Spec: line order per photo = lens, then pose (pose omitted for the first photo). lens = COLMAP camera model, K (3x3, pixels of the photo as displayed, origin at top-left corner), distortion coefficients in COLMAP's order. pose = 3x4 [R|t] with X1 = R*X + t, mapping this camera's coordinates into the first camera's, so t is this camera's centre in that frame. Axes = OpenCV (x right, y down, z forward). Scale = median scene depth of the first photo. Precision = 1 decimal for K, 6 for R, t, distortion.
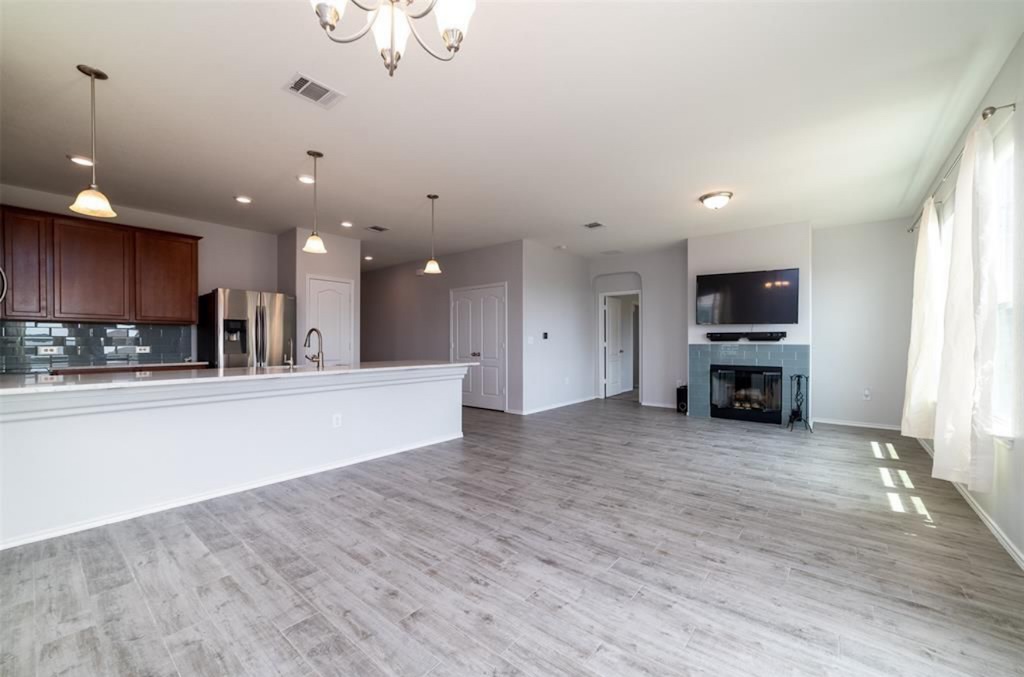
lens RADIAL K [[402.3, 0, 515.3], [0, 402.3, 341.5], [0, 0, 1]] dist [-0.003053, -0.000036]
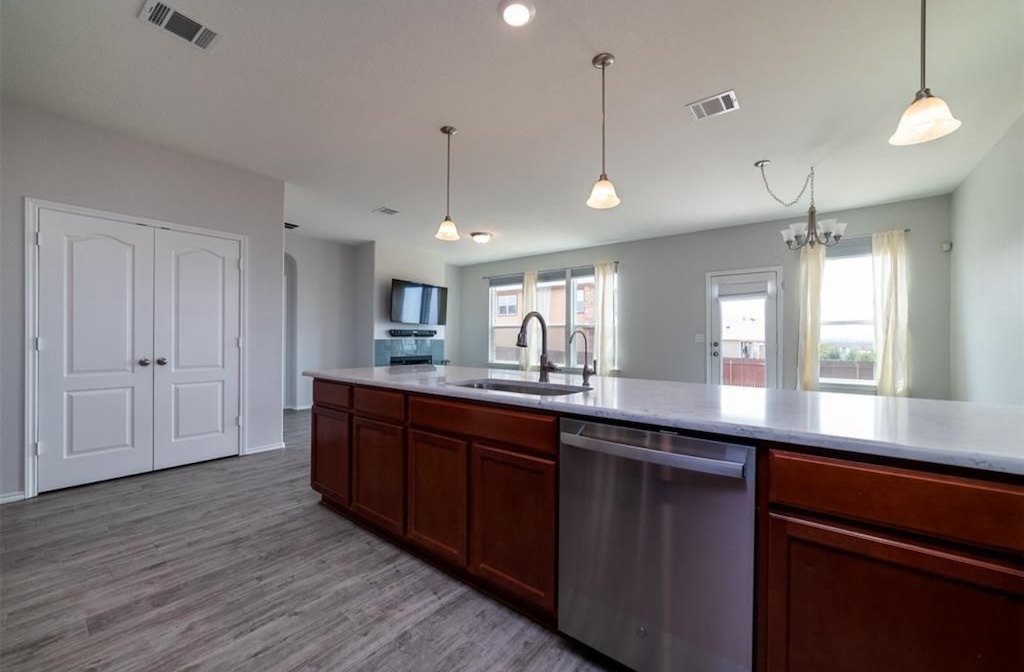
lens RADIAL K [[400.8, 0, 512.0], [0, 400.8, 336.0], [0, 0, 1]] dist [-0.000018, 0.003578]
pose [[0.007081, 0.005199, 0.999961, -1.170296], [-0.003365, 0.999981, -0.005175, 0.001177], [-0.999969, -0.003329, 0.007099, 1.116611]]
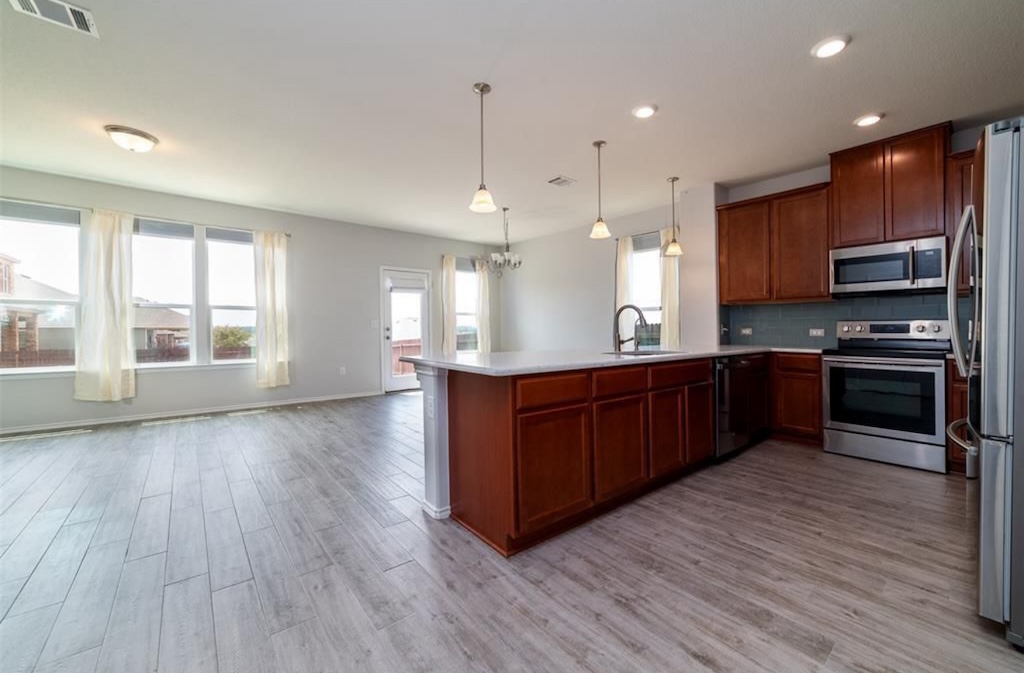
lens RADIAL K [[402.3, 0, 514.6], [0, 402.3, 325.9], [0, 0, 1]] dist [0.001117, 0.000185]
pose [[-0.978964, -0.001266, 0.204030, -0.490437], [-0.002446, 0.999982, -0.005532, 0.014783], [-0.204019, -0.005914, -0.978949, 2.051597]]
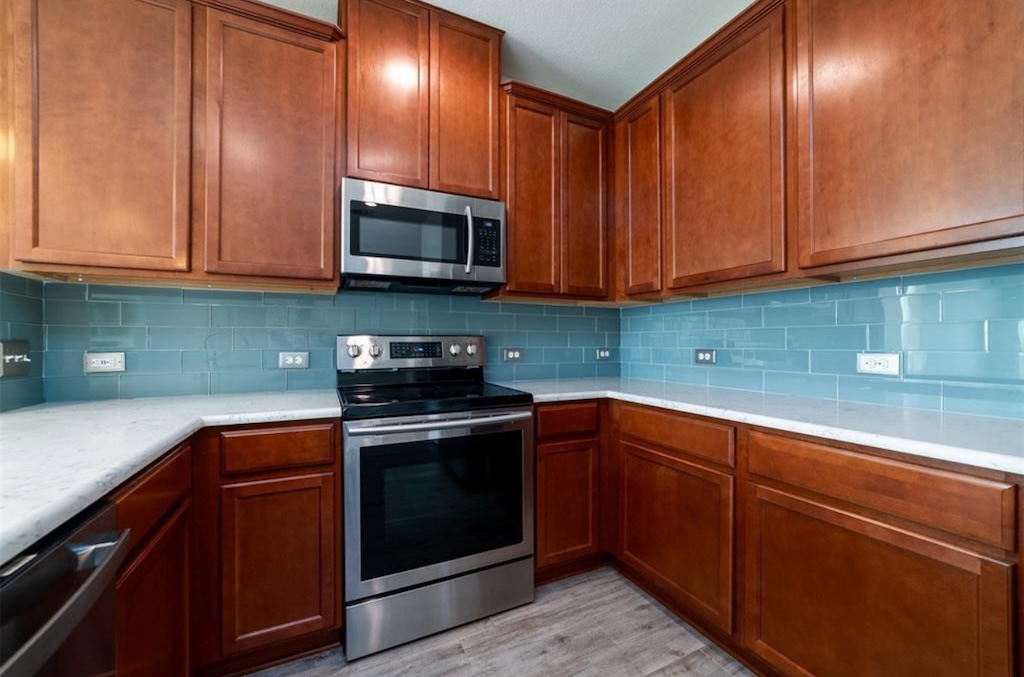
lens RADIAL K [[407.1, 0, 517.7], [0, 407.1, 333.4], [0, 0, 1]] dist [-0.003705, -0.000098]
pose [[-0.422920, -0.018819, -0.905971, -0.747871], [0.002372, 0.999758, -0.021874, 0.002411], [0.906164, -0.011400, -0.422773, 1.217592]]
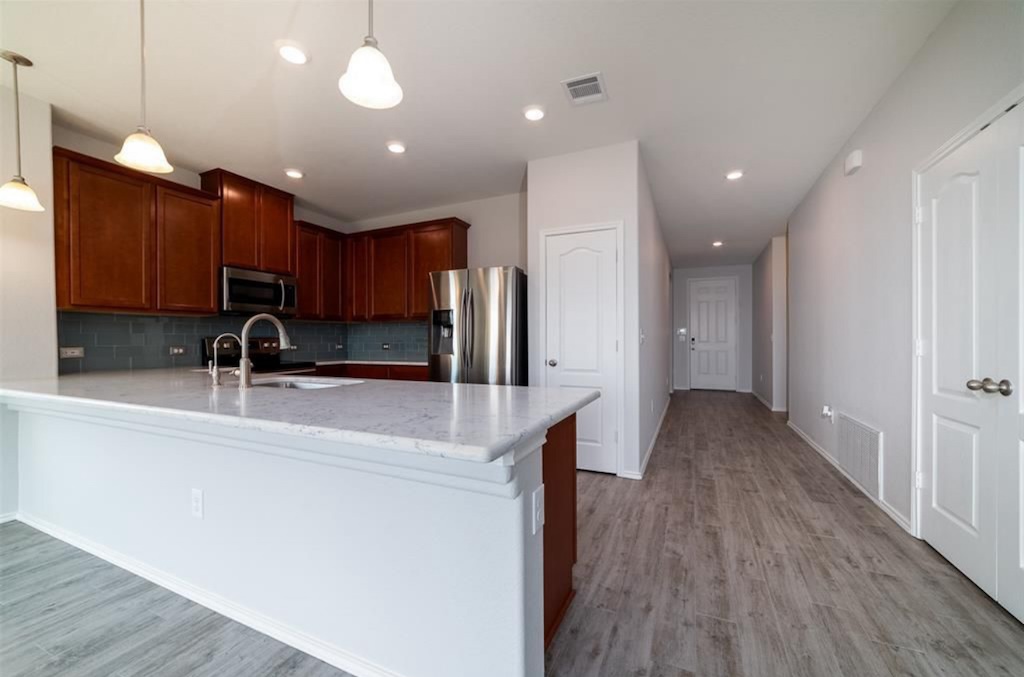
lens RADIAL K [[402.3, 0, 515.3], [0, 402.3, 341.5], [0, 0, 1]] dist [-0.003053, -0.000036]
pose [[0.252046, 0.003751, -0.967708, 0.122857], [0.005477, 0.999971, 0.005302, 0.000667], [0.967700, -0.006637, 0.252018, 1.300178]]
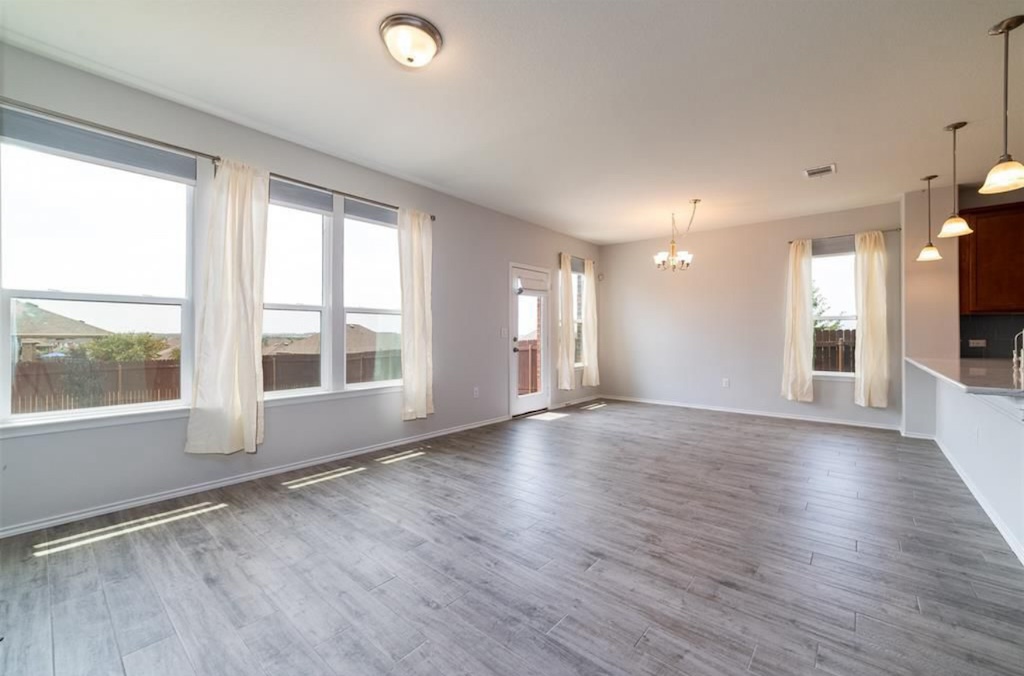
lens RADIAL K [[407.1, 0, 517.7], [0, 407.1, 332.9], [0, 0, 1]] dist [-0.003705, -0.000098]
pose [[-0.999790, -0.003270, 0.020226, 0.458711], [-0.003378, 0.999980, -0.005309, 0.002980], [-0.020208, -0.005376, -0.999781, 1.894573]]
